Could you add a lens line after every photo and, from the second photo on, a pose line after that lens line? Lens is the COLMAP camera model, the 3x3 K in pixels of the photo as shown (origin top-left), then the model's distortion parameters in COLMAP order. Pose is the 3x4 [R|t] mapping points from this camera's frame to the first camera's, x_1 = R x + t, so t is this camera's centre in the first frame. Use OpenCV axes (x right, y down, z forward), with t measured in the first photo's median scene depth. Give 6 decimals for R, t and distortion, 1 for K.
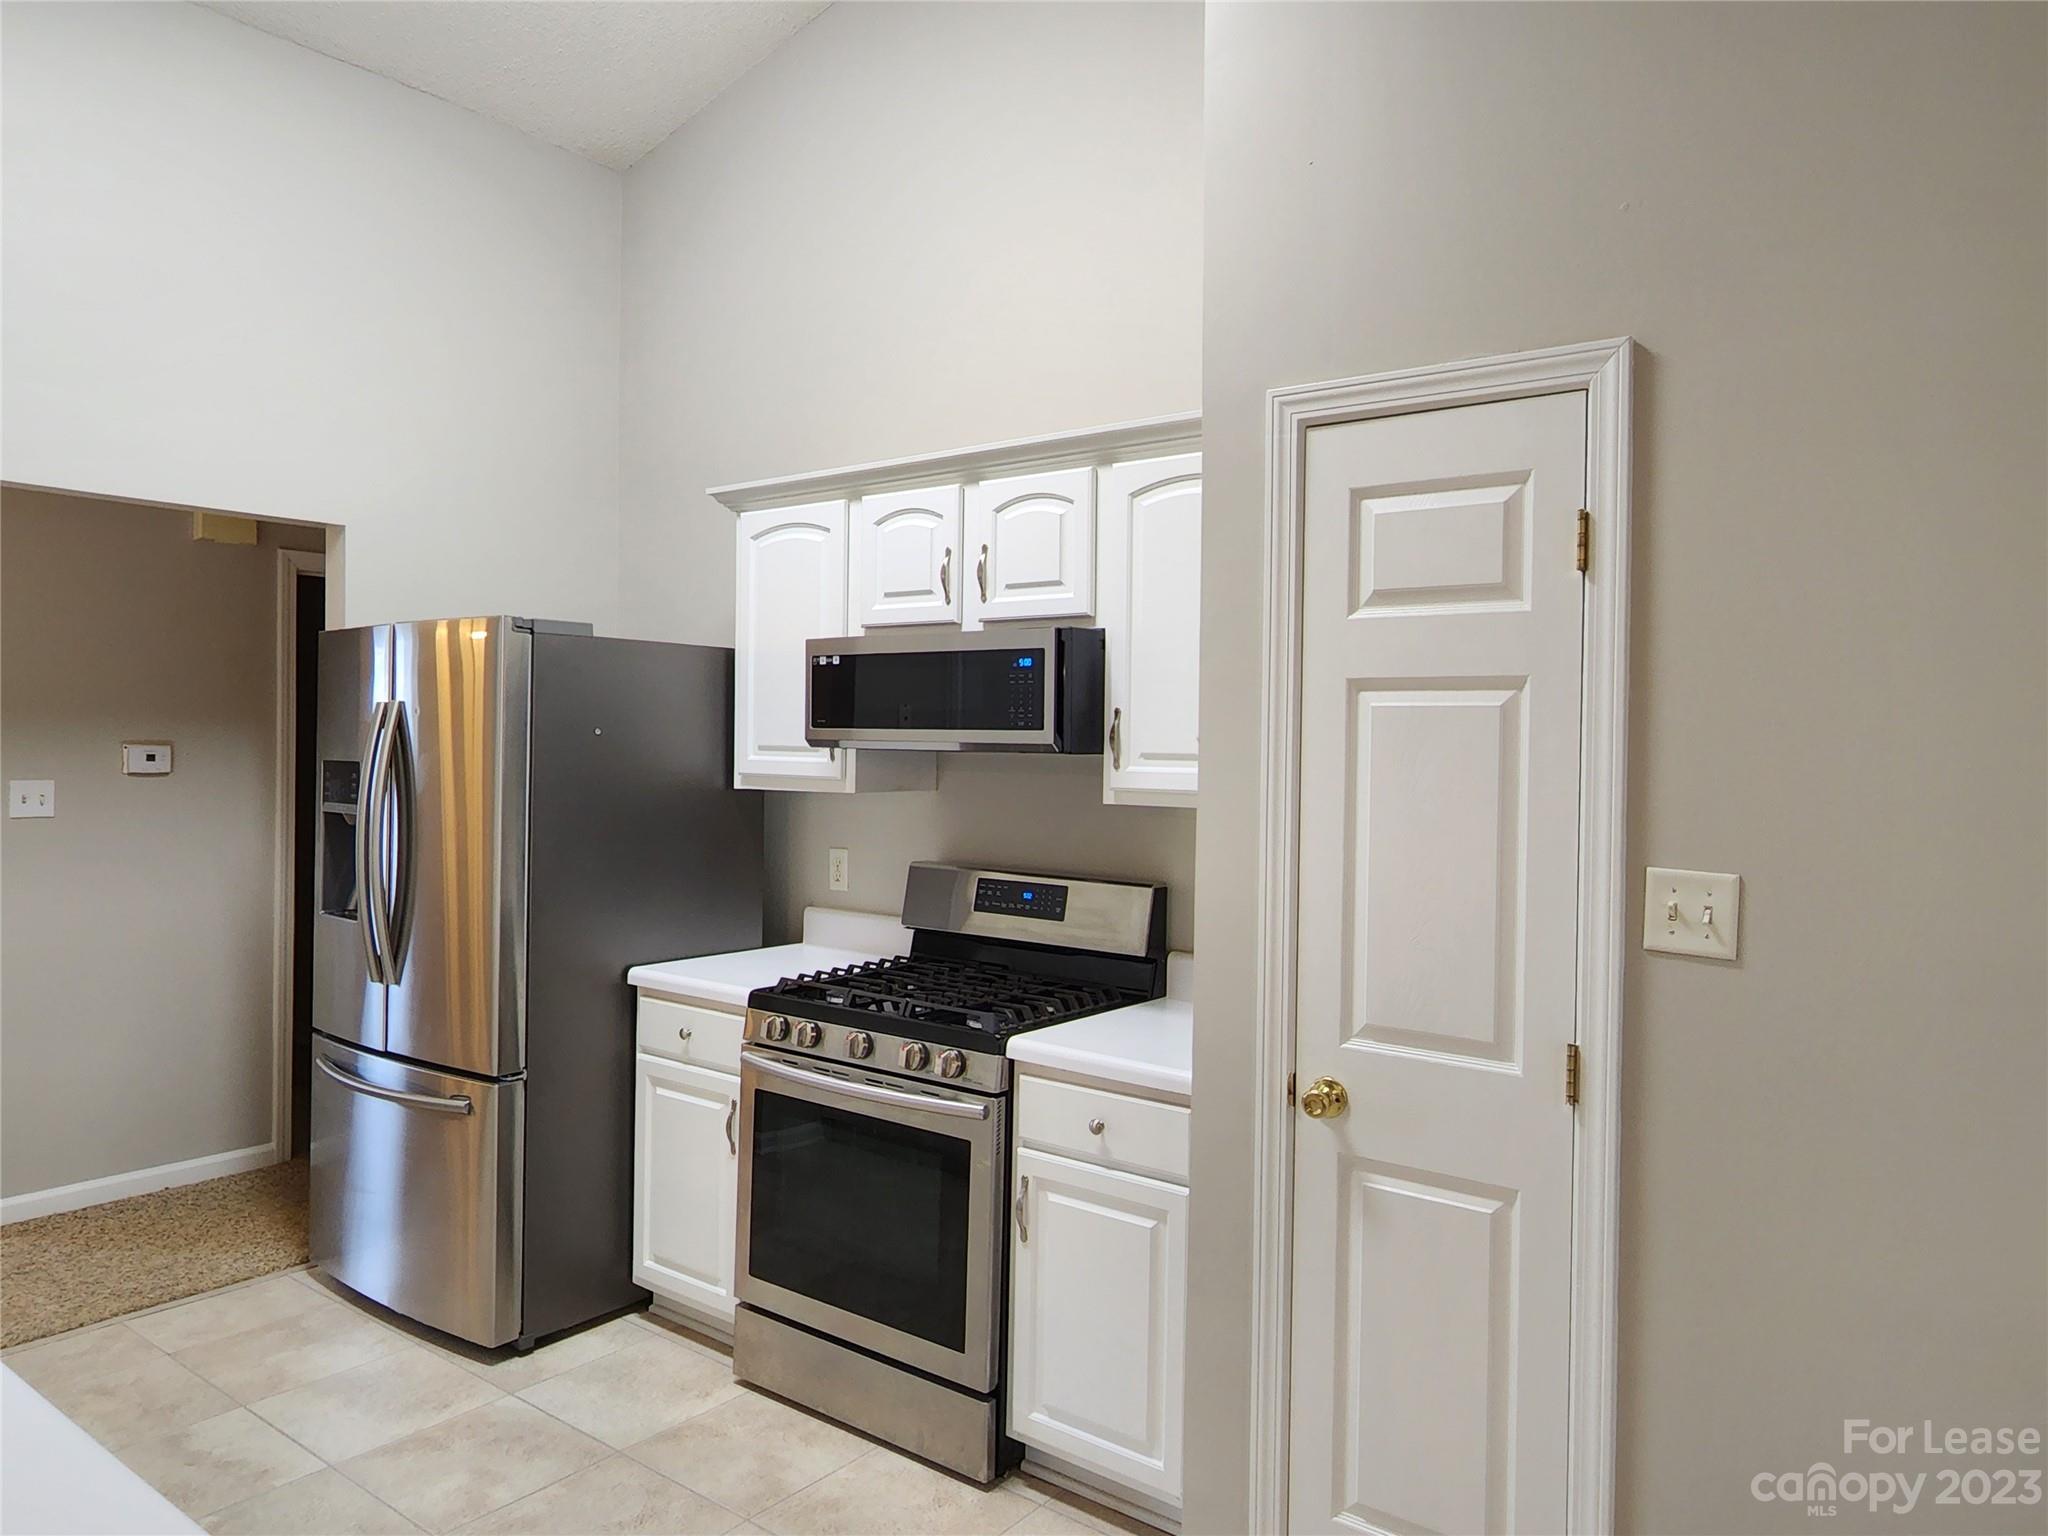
lens RADIAL K [[1387.6, 0, 1032.0], [0, 1387.6, 750.3], [0, 0, 1]] dist [0.004432, -0.000798]
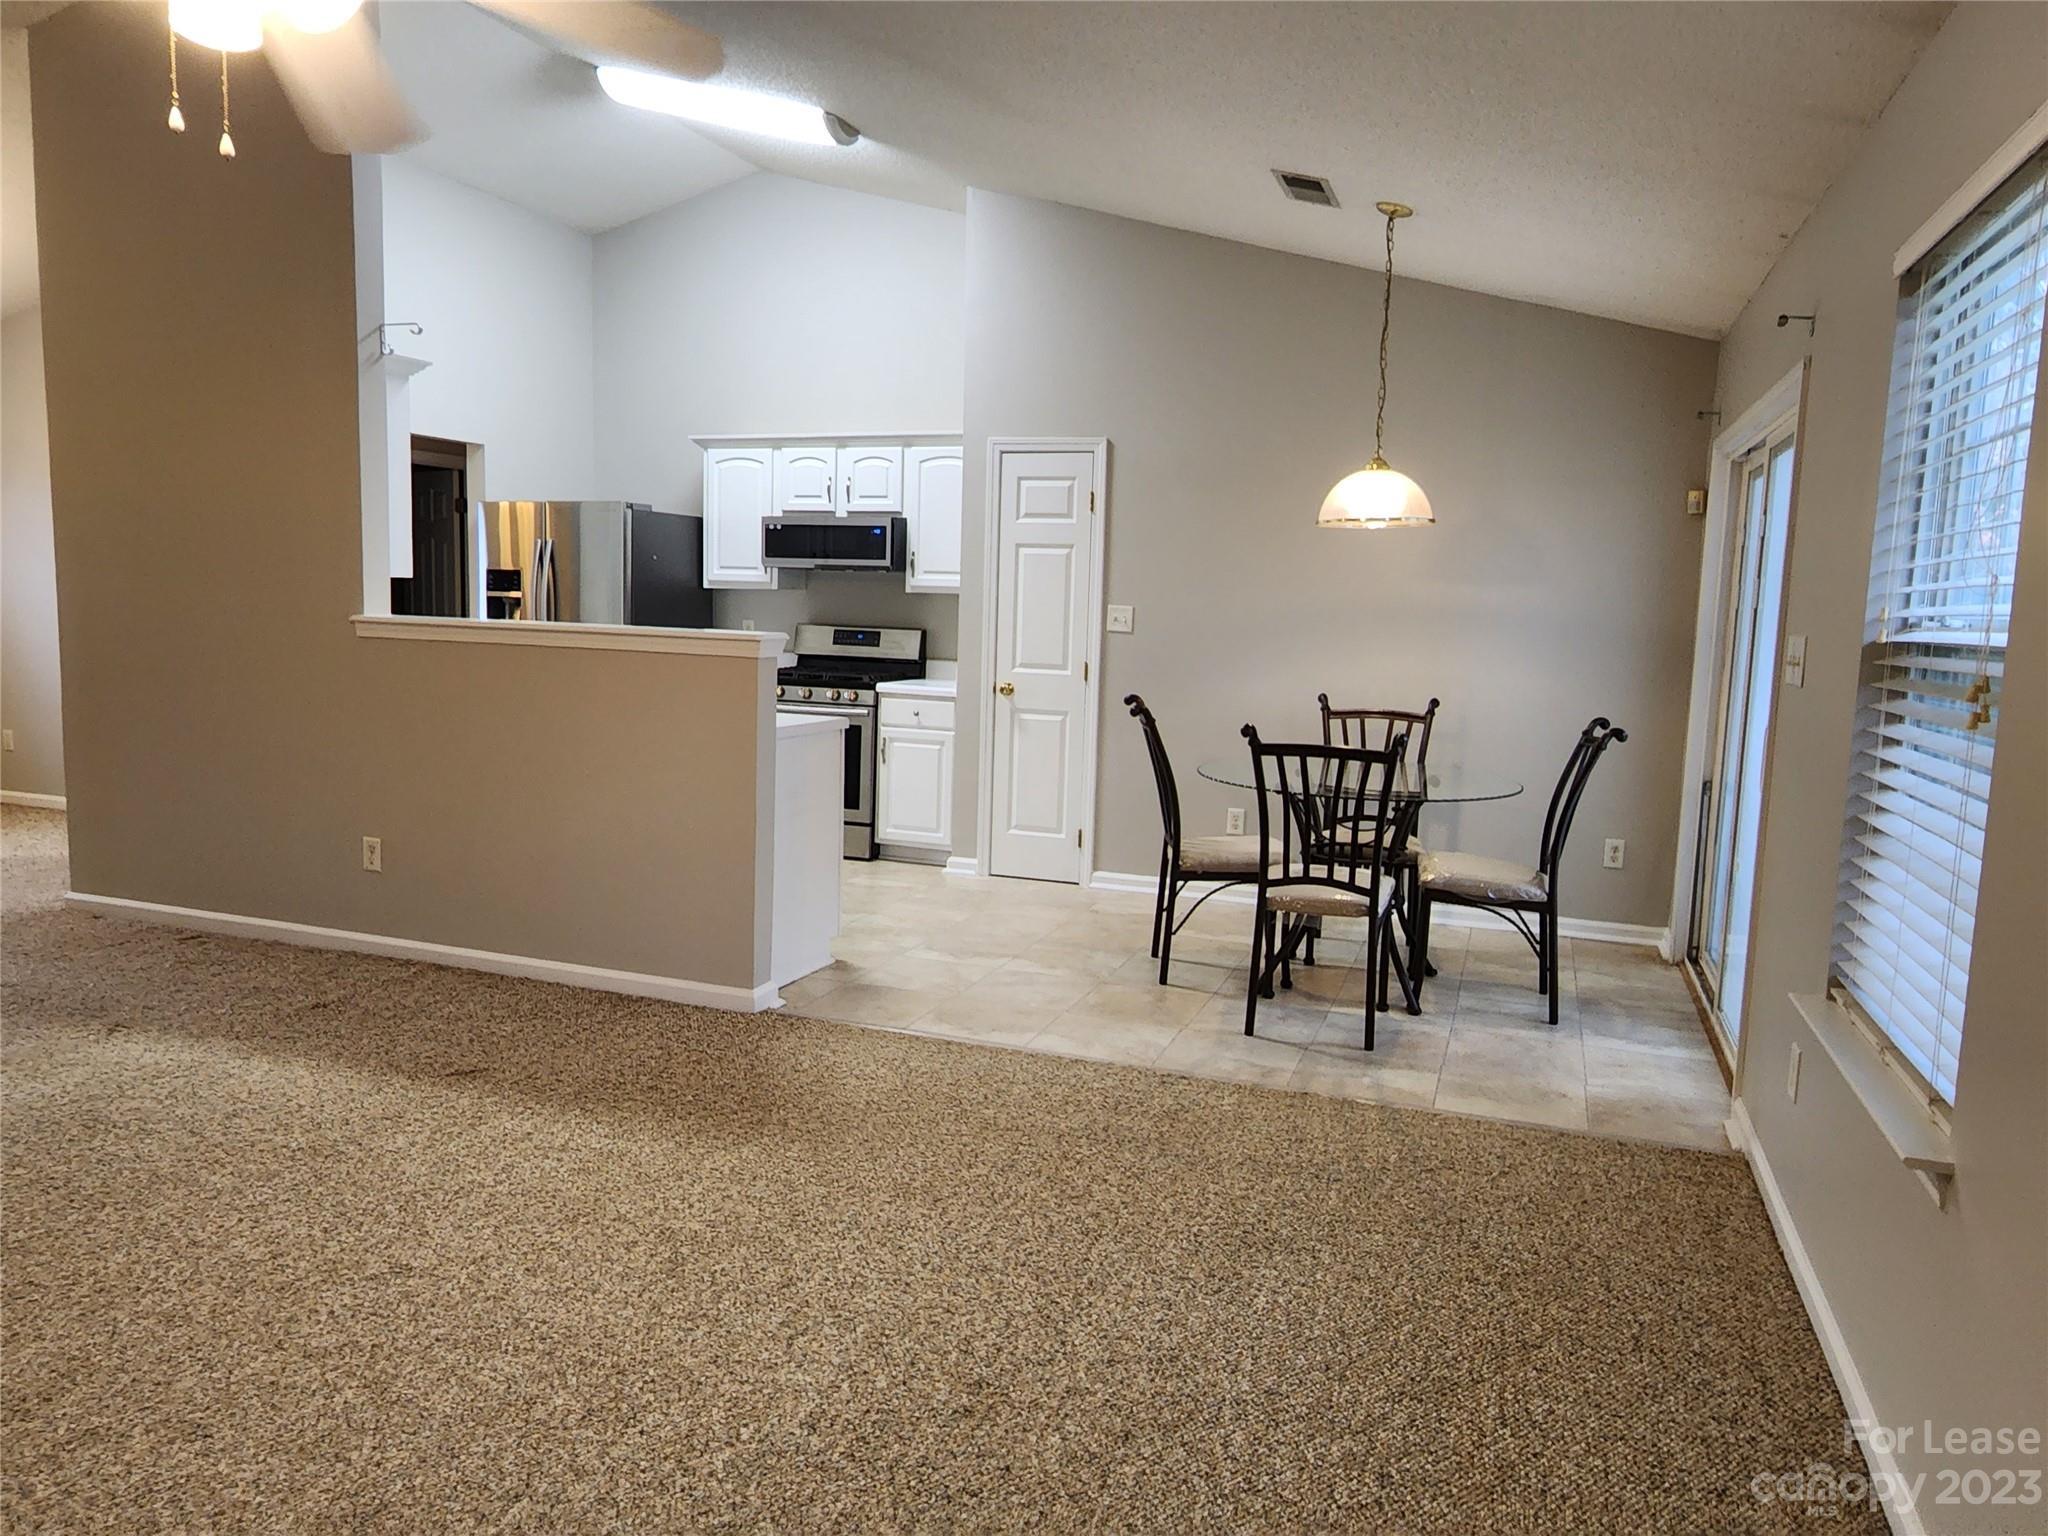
lens RADIAL K [[1387.6, 0, 1032.0], [0, 1387.6, 750.3], [0, 0, 1]] dist [0.004432, -0.000798]
pose [[0.952628, -0.018075, 0.303601, -0.472526], [-0.014513, 0.994394, 0.104739, 0.055933], [-0.303792, -0.104184, 0.947025, -1.352727]]
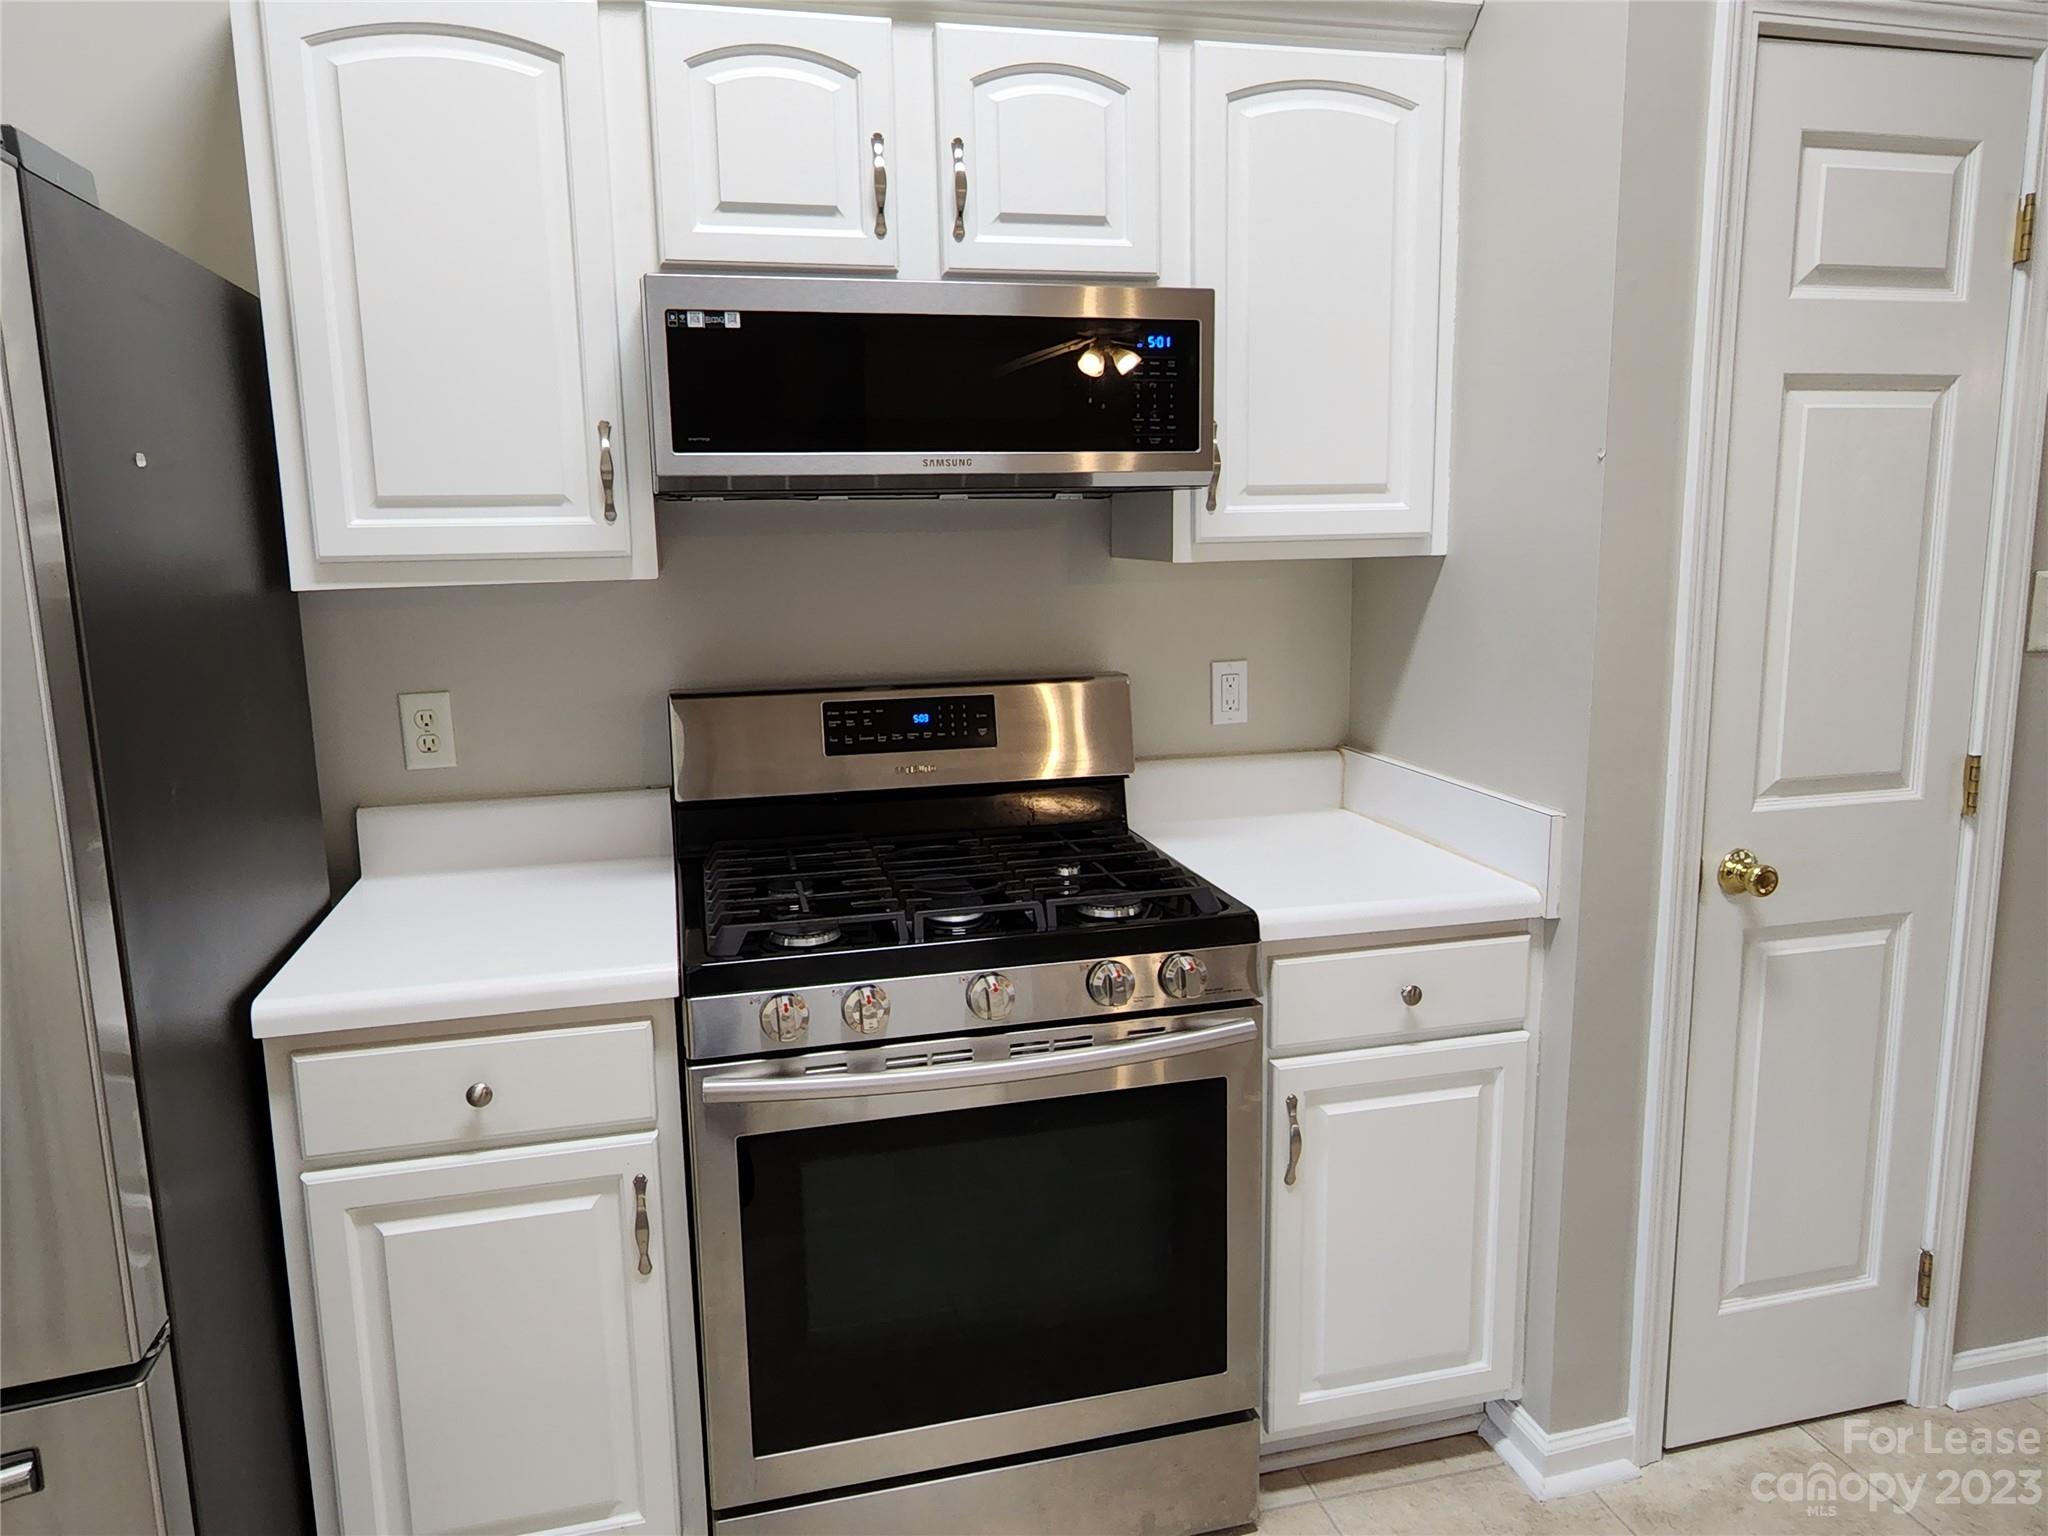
lens RADIAL K [[1387.6, 0, 1032.0], [0, 1387.6, 750.3], [0, 0, 1]] dist [0.004432, -0.000798]
pose [[0.616549, -0.154587, 0.771991, -0.547230], [0.032250, 0.984670, 0.171418, 0.009547], [-0.786656, -0.080791, 0.612083, 0.628380]]
